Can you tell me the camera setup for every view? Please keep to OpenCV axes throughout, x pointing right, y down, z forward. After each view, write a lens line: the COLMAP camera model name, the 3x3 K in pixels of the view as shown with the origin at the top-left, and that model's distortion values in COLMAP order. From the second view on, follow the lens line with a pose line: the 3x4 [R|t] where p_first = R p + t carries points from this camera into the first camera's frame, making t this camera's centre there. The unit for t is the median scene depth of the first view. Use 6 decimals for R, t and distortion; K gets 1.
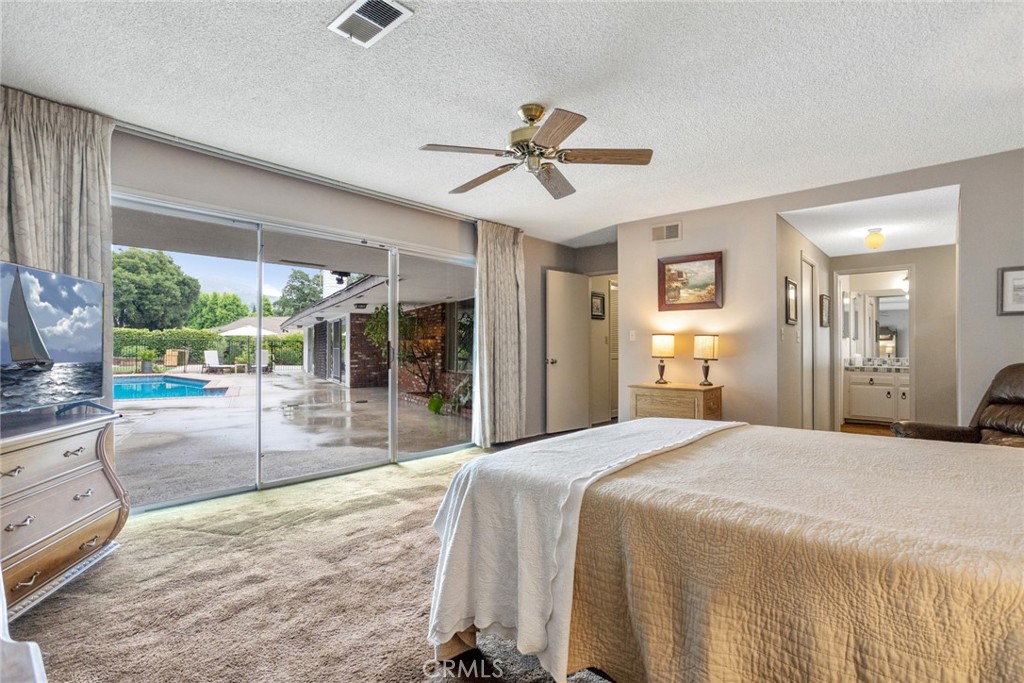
lens RADIAL K [[491.0, 0, 512.2], [0, 491.0, 346.4], [0, 0, 1]] dist [-0.023229, 0.005438]
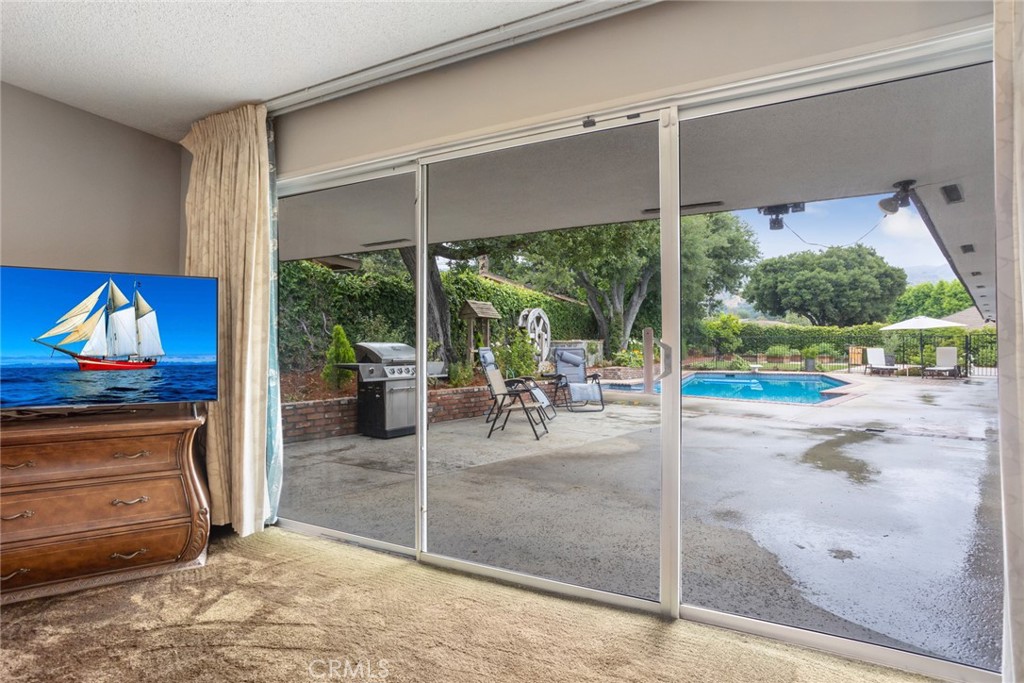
lens RADIAL K [[491.0, 0, 517.5], [0, 491.0, 340.8], [0, 0, 1]] dist [-0.023229, 0.005438]
pose [[0.273703, -0.013404, -0.961721, 0.087894], [0.007049, 0.999904, -0.011930, 0.003880], [0.961788, -0.003514, 0.273771, 0.509999]]
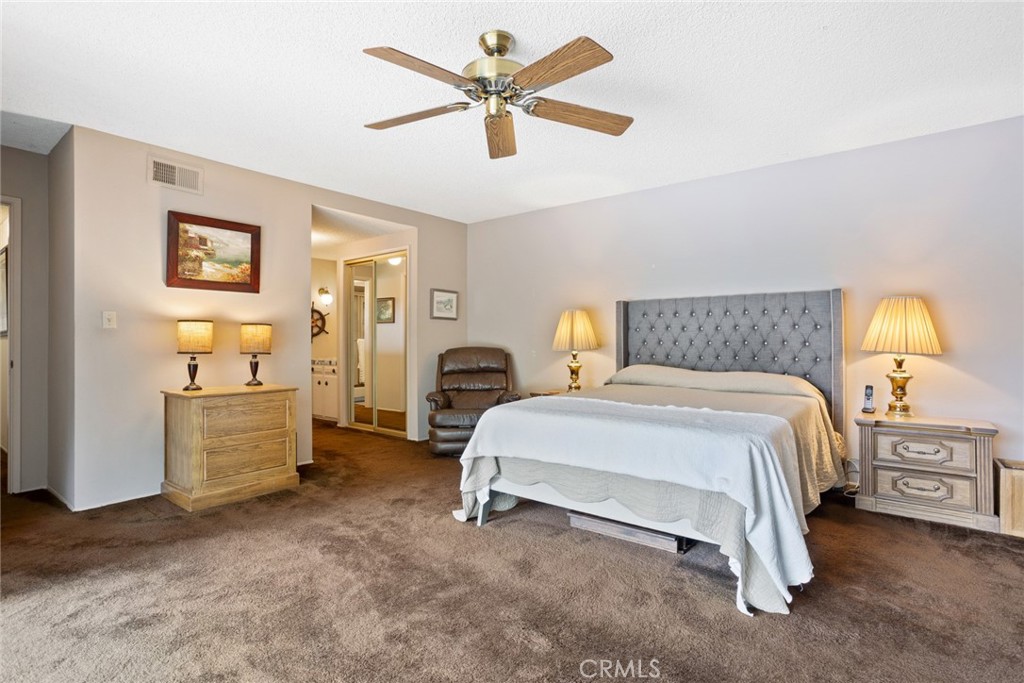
lens RADIAL K [[491.0, 0, 518.1], [0, 491.0, 337.8], [0, 0, 1]] dist [-0.023229, 0.005438]
pose [[-0.058558, 0.004644, 0.998273, -0.297238], [0.002879, 0.999986, -0.004483, 0.003193], [-0.998280, 0.002611, -0.058571, 0.398921]]
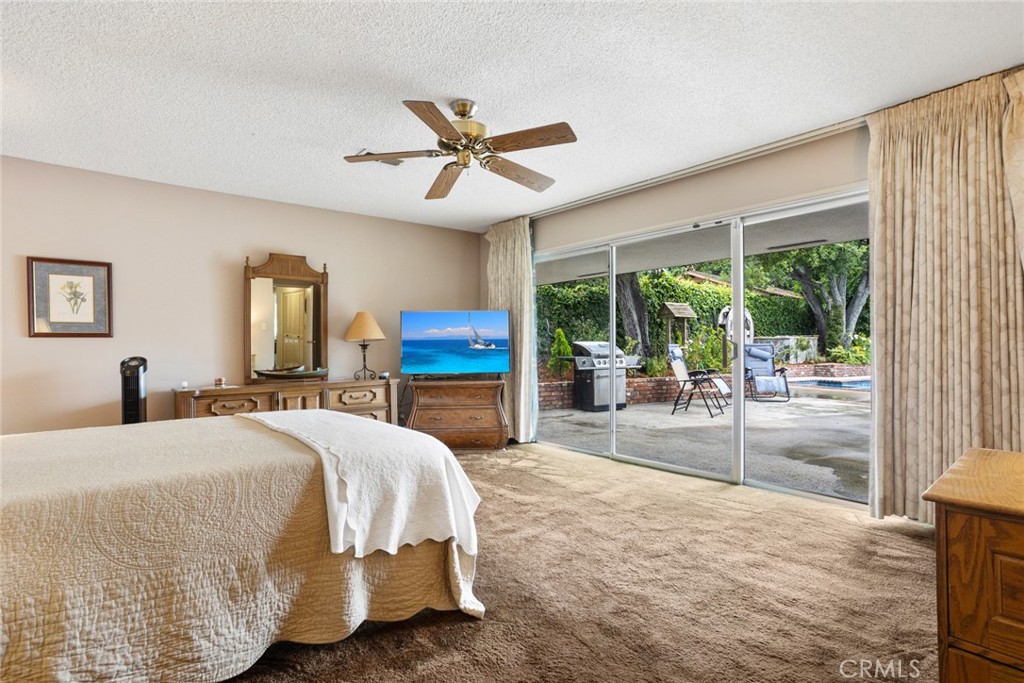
lens RADIAL K [[491.0, 0, 515.1], [0, 491.0, 350.2], [0, 0, 1]] dist [-0.023229, 0.005438]
pose [[-0.145638, 0.010117, -0.989286, 0.413914], [0.014401, 0.999863, 0.008105, 0.003727], [0.989233, -0.013067, -0.145764, 0.507495]]
